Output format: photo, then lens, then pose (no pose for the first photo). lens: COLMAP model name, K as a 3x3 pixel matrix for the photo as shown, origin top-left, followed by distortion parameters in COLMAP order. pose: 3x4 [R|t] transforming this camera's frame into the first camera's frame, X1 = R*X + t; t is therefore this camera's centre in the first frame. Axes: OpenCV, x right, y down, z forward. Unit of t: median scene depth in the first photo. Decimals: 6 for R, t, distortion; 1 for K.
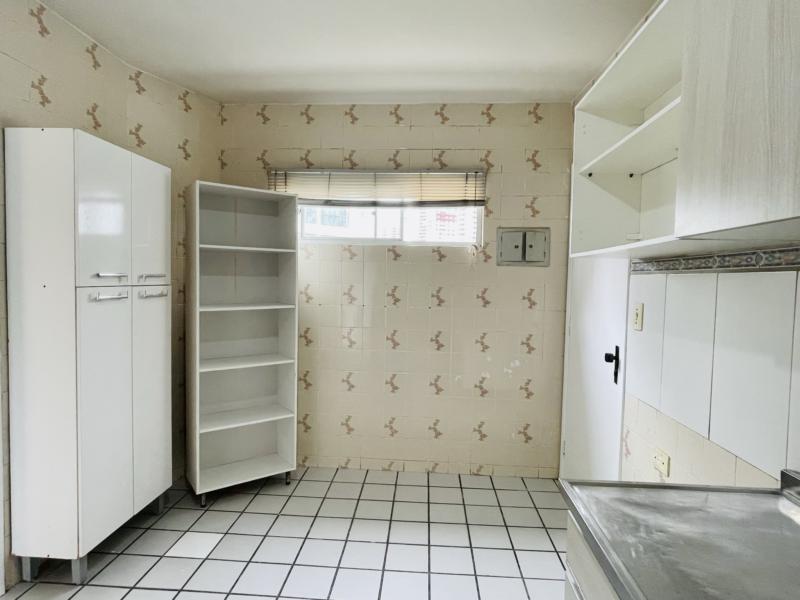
lens RADIAL K [[438.7, 0, 400.0], [0, 438.7, 300.0], [0, 0, 1]] dist [-0.003724, 0.001573]
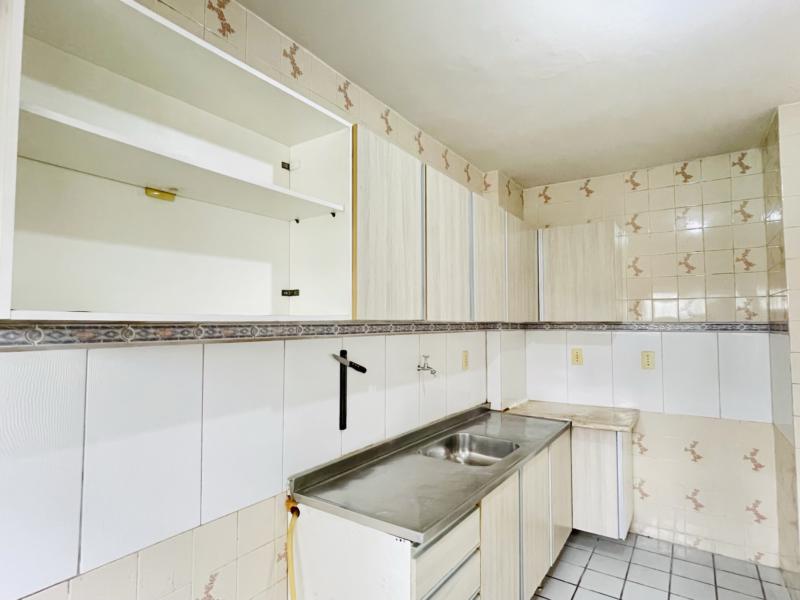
lens RADIAL K [[438.7, 0, 400.0], [0, 438.7, 300.0], [0, 0, 1]] dist [-0.003724, 0.001573]
pose [[-0.862421, 0.063985, 0.502131, -0.143306], [0.055027, 0.997951, -0.032657, -0.110272], [-0.503192, -0.000533, -0.864175, 1.734697]]
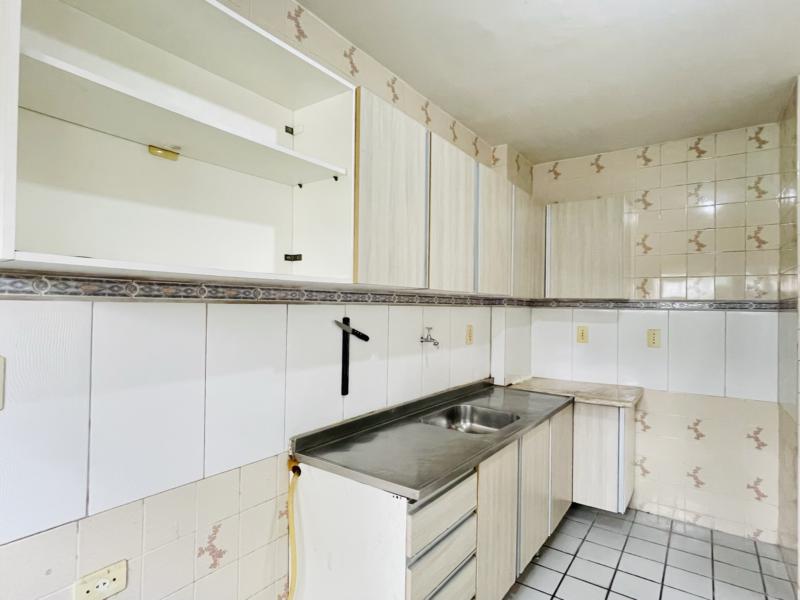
lens RADIAL K [[438.7, 0, 400.0], [0, 438.7, 300.0], [0, 0, 1]] dist [-0.003724, 0.001573]
pose [[-0.851991, 0.032154, 0.522568, -0.163768], [0.040046, 0.999191, 0.003810, -0.059555], [-0.522023, 0.024173, -0.852589, 1.729525]]
